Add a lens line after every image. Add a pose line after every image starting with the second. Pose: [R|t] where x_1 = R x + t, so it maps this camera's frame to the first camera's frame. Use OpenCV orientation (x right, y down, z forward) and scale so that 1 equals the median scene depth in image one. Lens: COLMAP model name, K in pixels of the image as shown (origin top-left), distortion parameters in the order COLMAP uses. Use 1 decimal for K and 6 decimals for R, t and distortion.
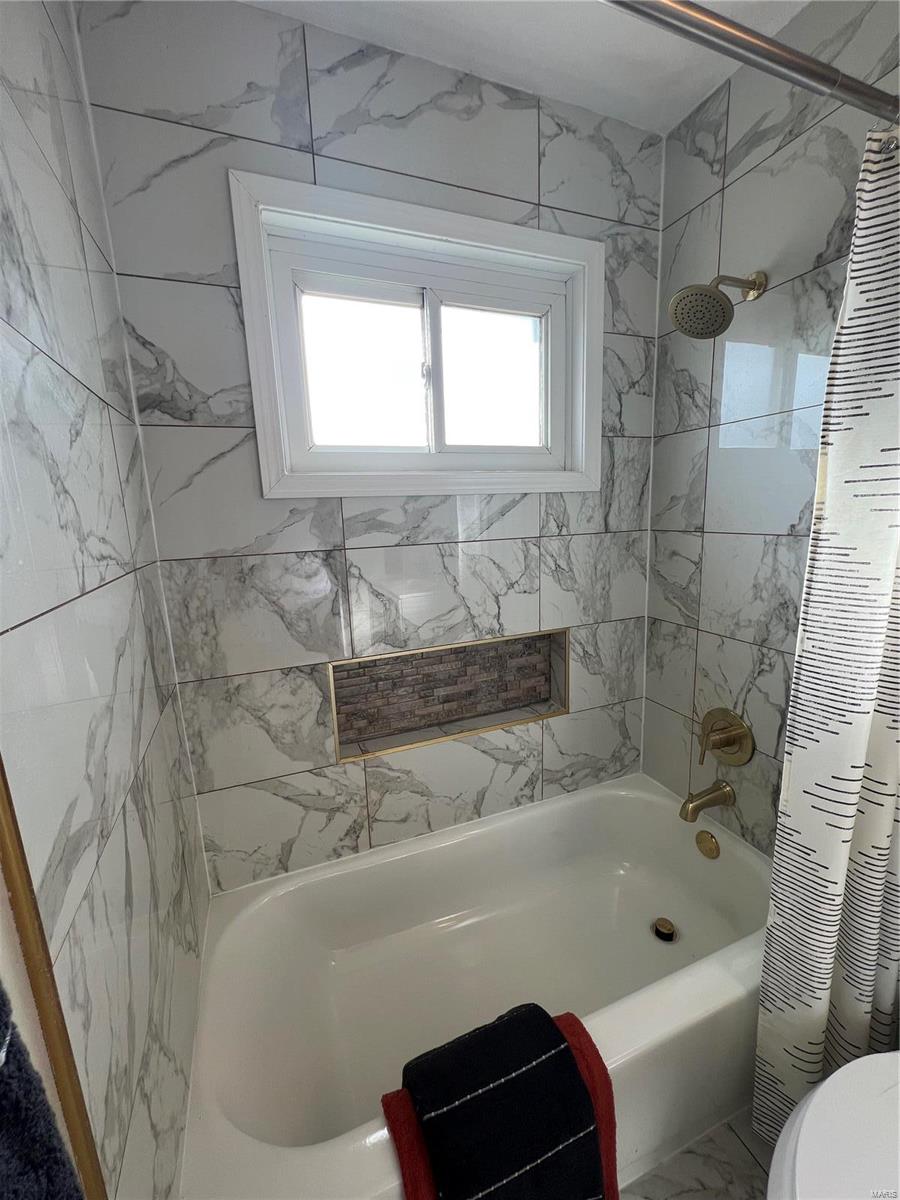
lens RADIAL K [[483.6, 0, 451.1], [0, 483.6, 602.2], [0, 0, 1]] dist [-0.000487, -0.000091]
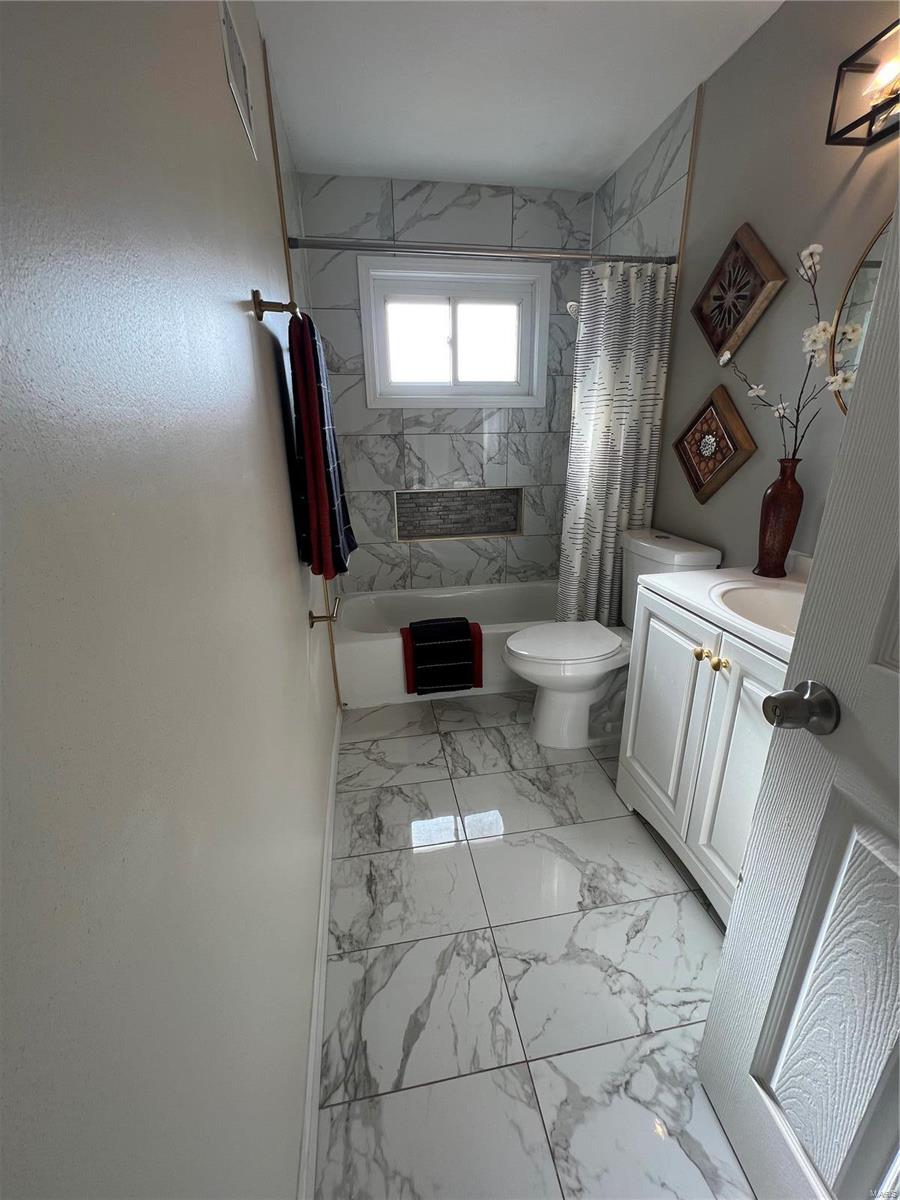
lens RADIAL K [[483.6, 0, 449.6], [0, 483.6, 599.7], [0, 0, 1]] dist [-0.000487, -0.000091]
pose [[0.979664, 0.084246, -0.182103, 0.381110], [-0.056880, 0.986958, 0.150595, 0.245510], [0.192415, -0.137175, 0.971679, -0.998451]]
